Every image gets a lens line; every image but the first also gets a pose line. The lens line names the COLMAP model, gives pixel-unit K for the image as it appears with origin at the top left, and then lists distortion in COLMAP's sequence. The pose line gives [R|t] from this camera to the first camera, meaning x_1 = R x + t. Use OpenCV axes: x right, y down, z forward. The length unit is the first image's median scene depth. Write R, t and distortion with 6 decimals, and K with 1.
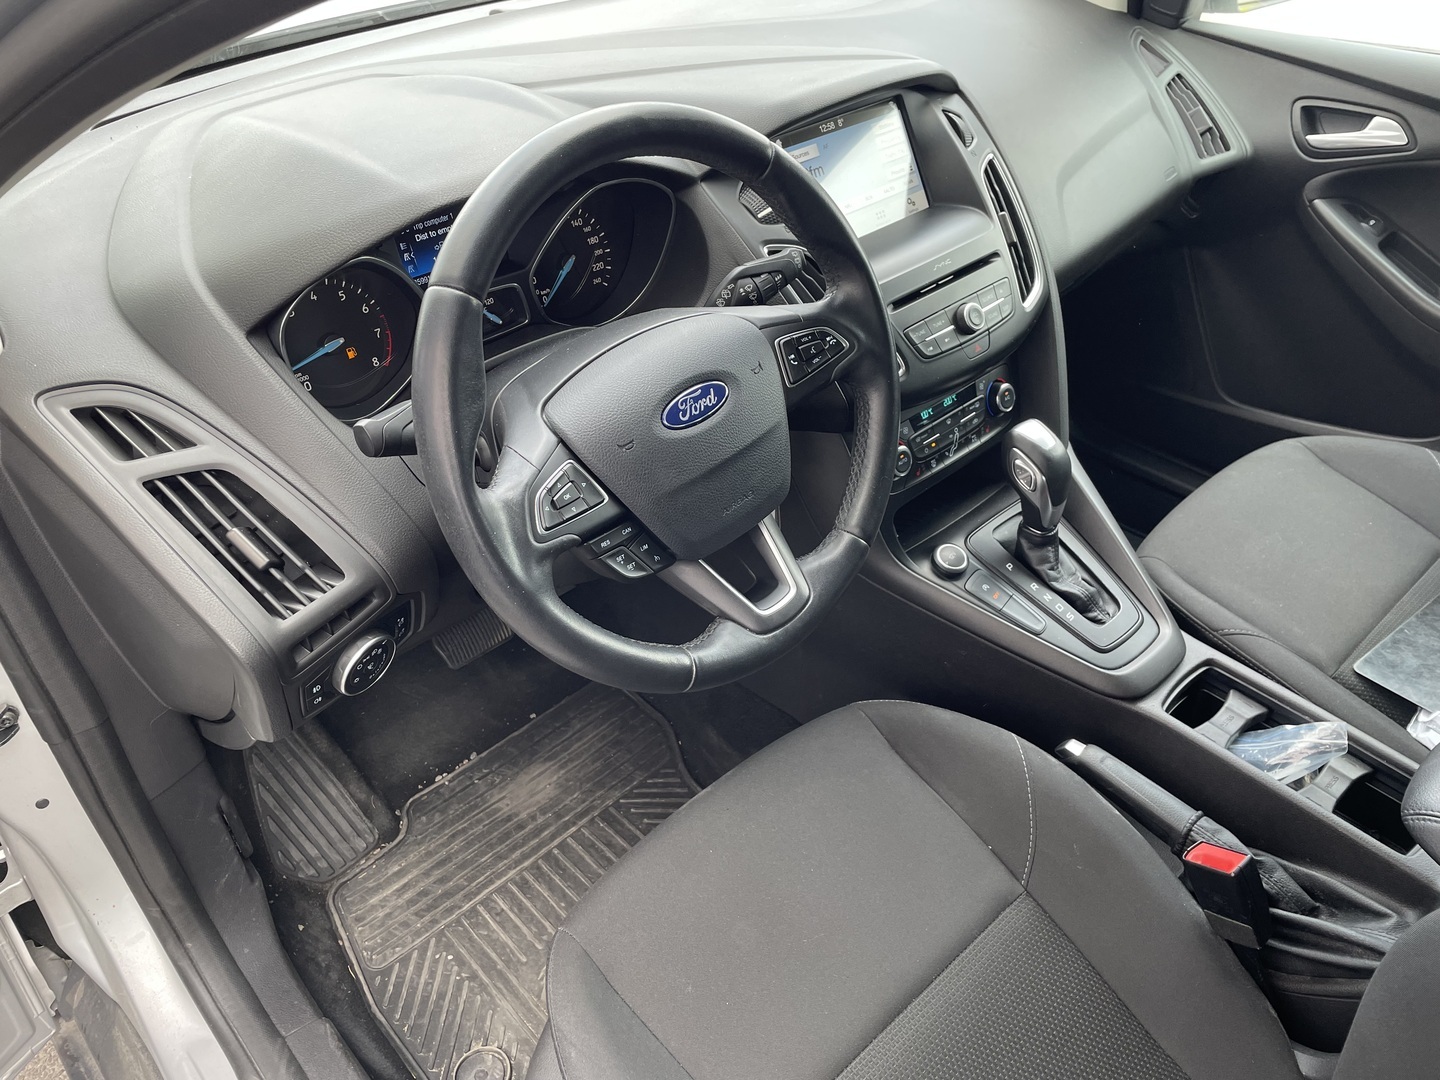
lens RADIAL K [[1103.0, 0, 720.0], [0, 1103.0, 540.0], [0, 0, 1]] dist [0.072870, -0.105031]
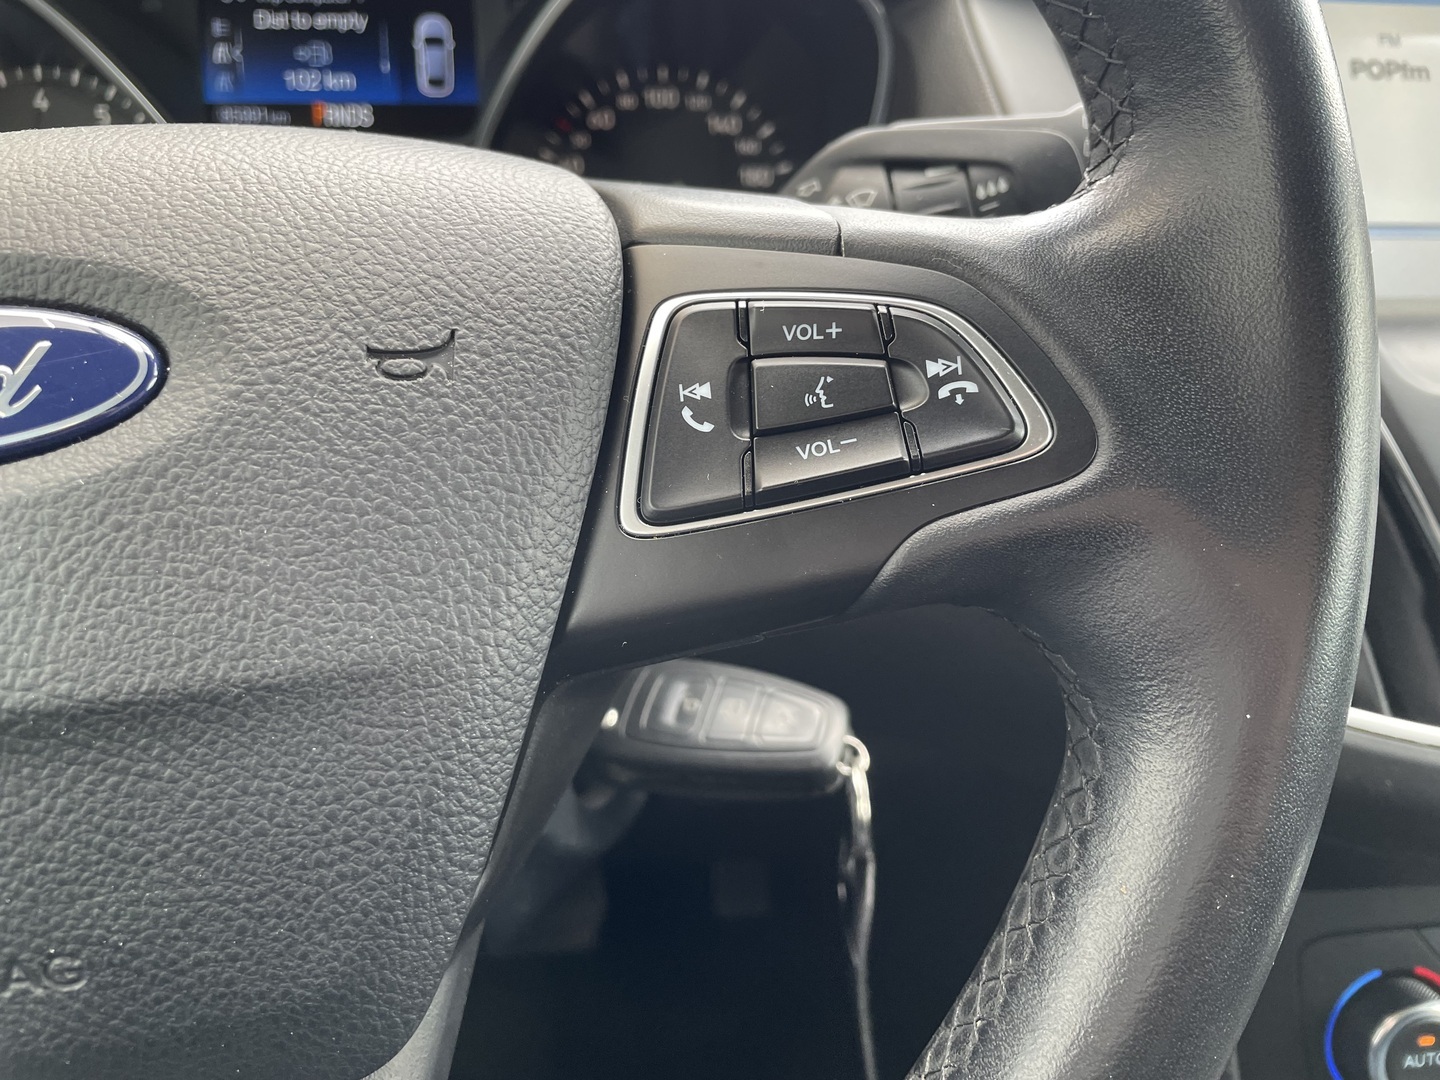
lens RADIAL K [[1109.2, 0, 720.0], [0, 1109.2, 540.0], [0, 0, 1]] dist [0.038389, -0.095565]
pose [[0.792286, 0.283033, -0.540533, 0.129228], [-0.386105, 0.918533, -0.084972, -0.090996], [0.472447, 0.276024, 0.837021, 0.608345]]
